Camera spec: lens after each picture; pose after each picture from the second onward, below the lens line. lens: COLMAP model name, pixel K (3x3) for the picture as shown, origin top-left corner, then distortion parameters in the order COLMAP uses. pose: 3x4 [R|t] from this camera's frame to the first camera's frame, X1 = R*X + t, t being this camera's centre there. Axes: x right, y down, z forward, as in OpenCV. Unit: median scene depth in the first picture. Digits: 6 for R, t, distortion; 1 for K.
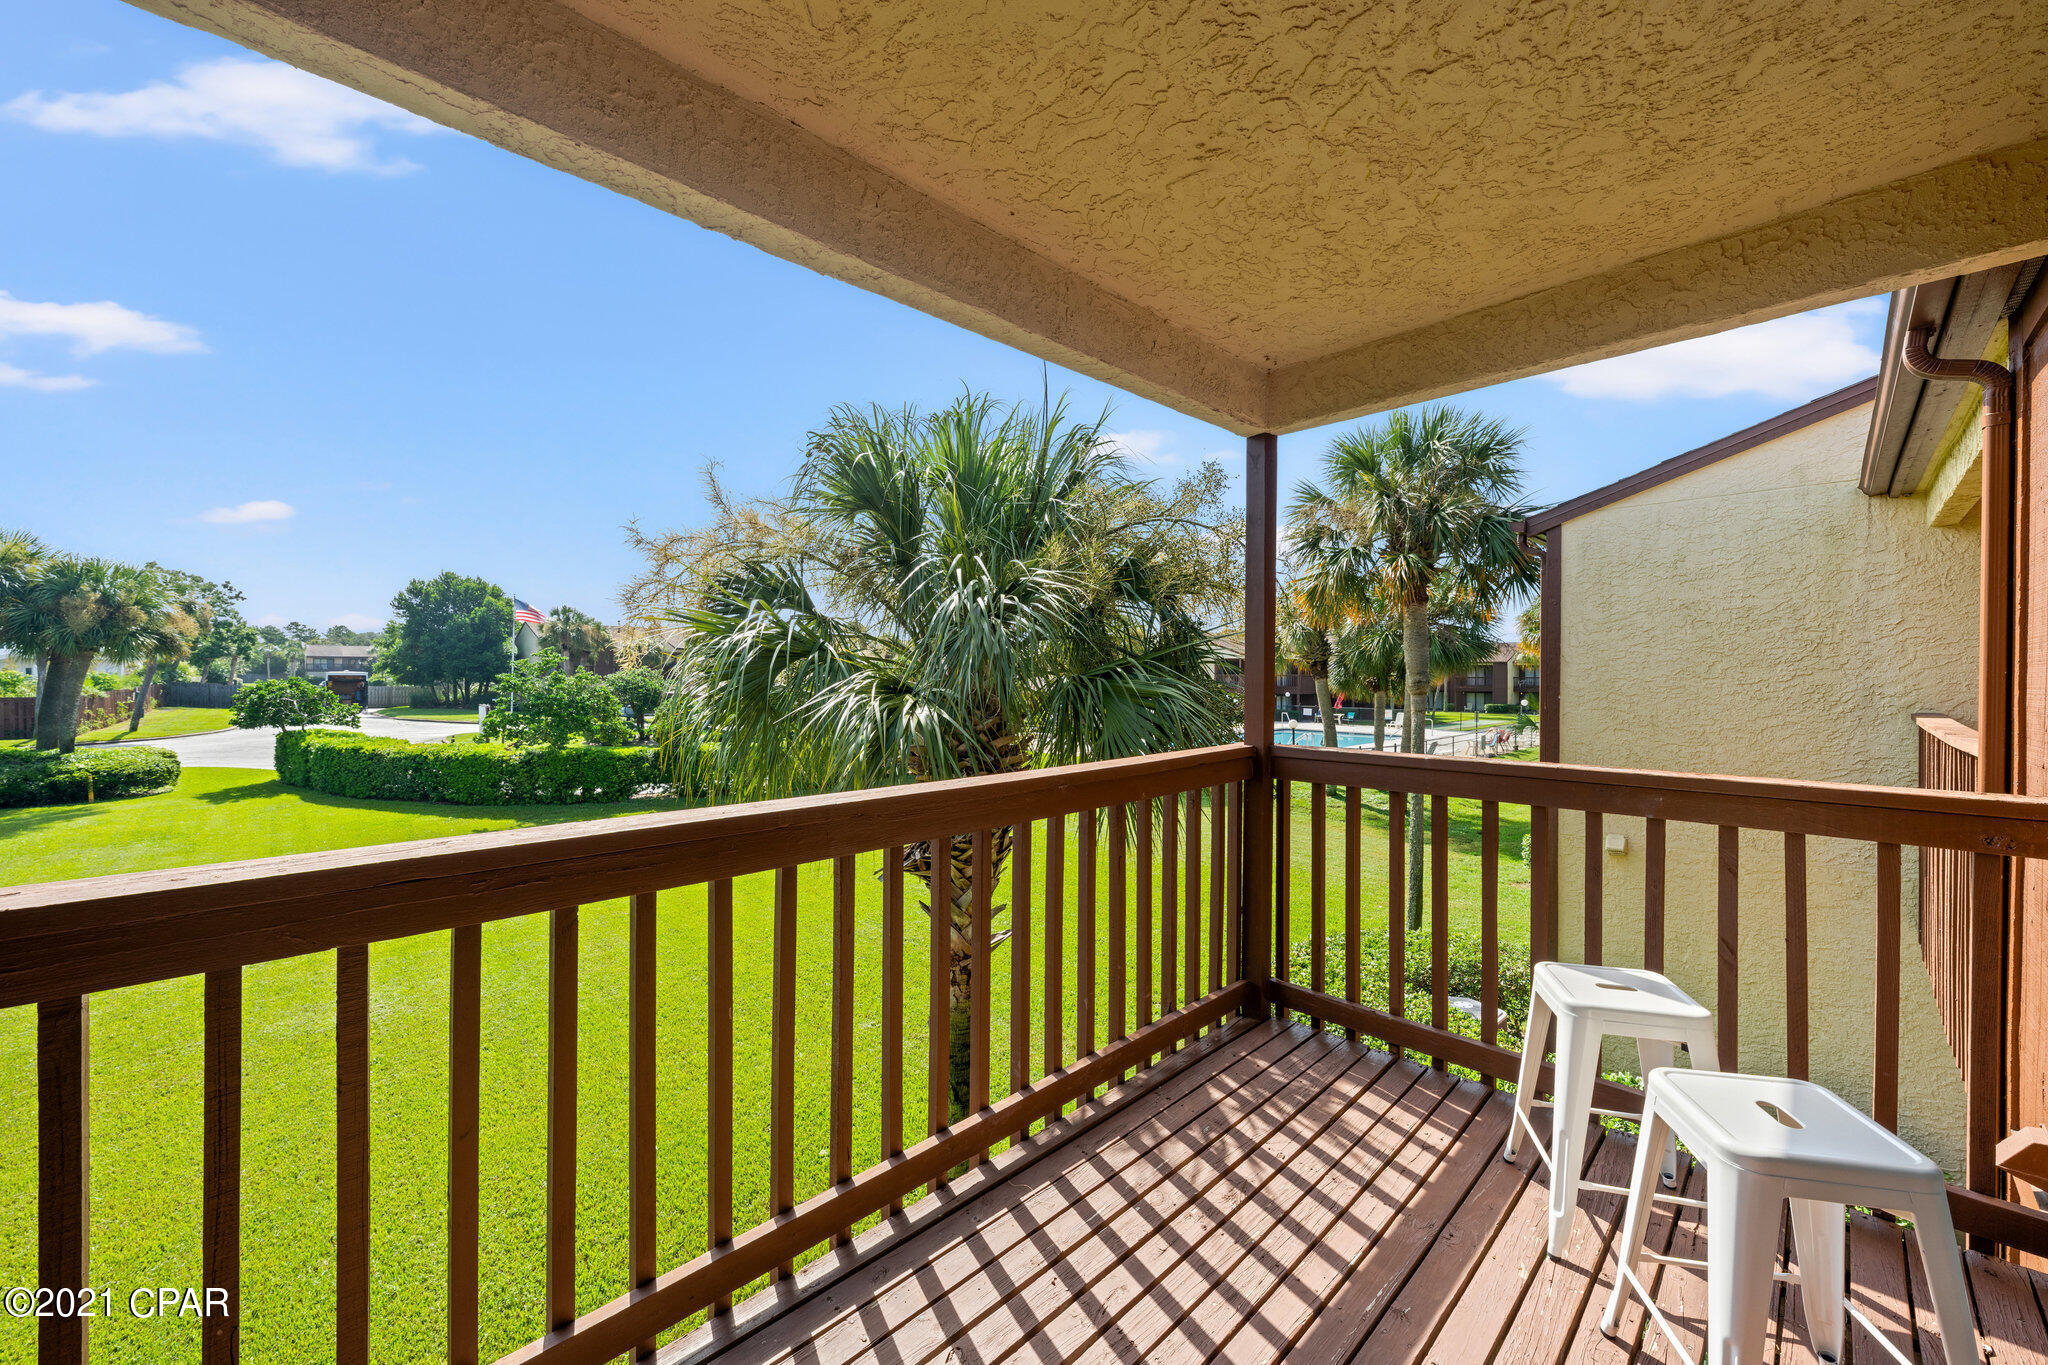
lens RADIAL K [[776.2, 0, 1017.2], [0, 776.2, 676.2], [0, 0, 1]] dist [0.001144, 0.000101]
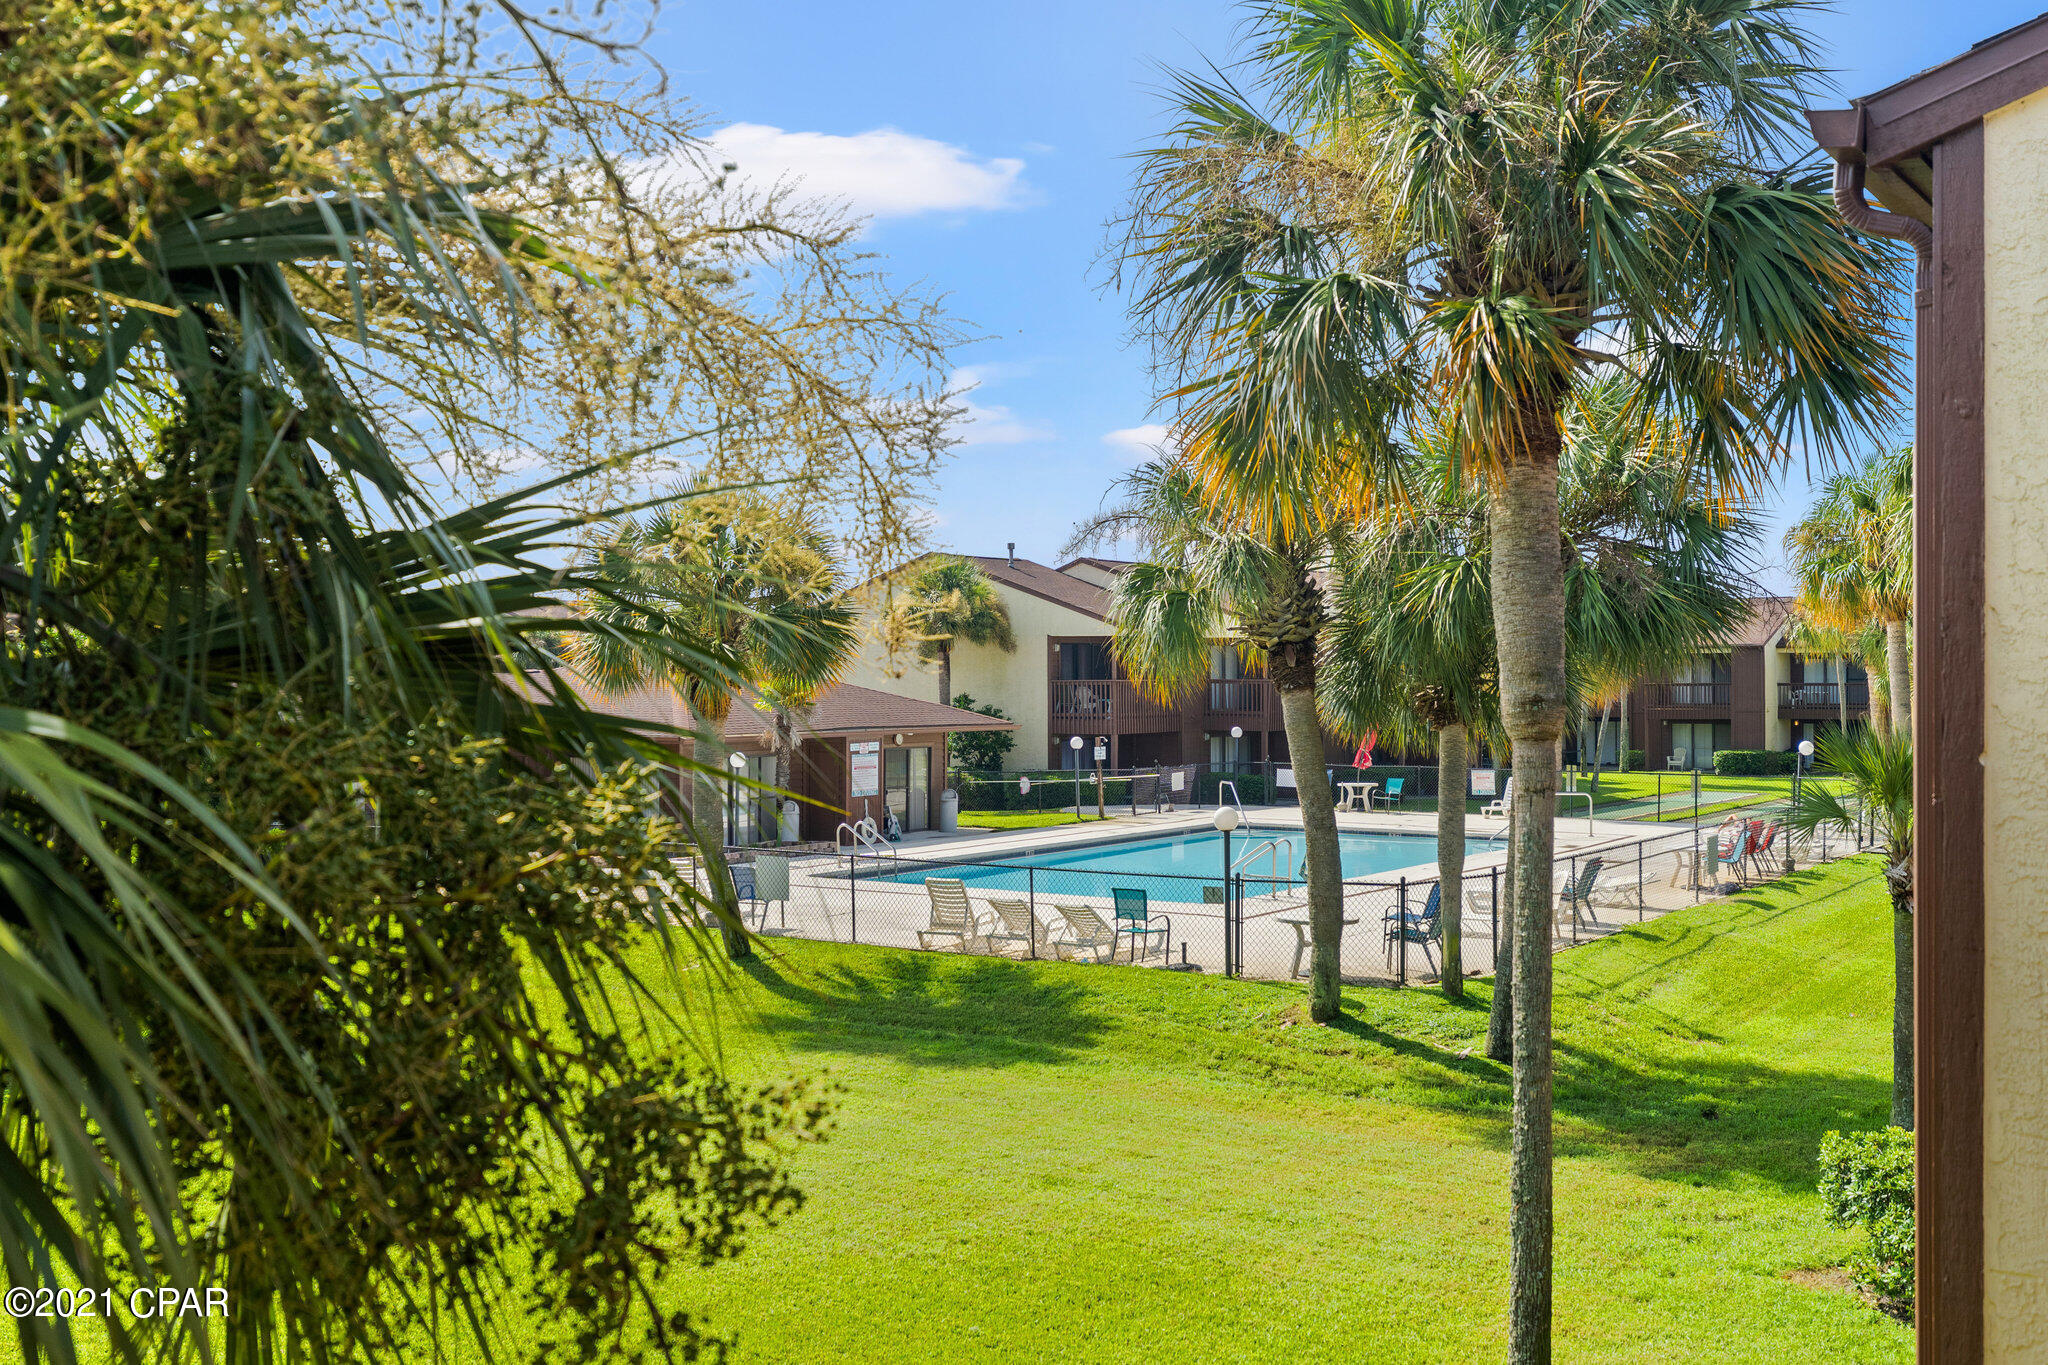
lens RADIAL K [[2075.6, 0, 1028.6], [0, 2075.6, 684.4], [0, 0, 1]] dist [0.066486, 0.000000]
pose [[0.974598, -0.005760, 0.223888, 0.068951], [0.005985, 0.999982, -0.000327, -0.000247], [-0.223882, 0.001659, 0.974615, 0.118249]]
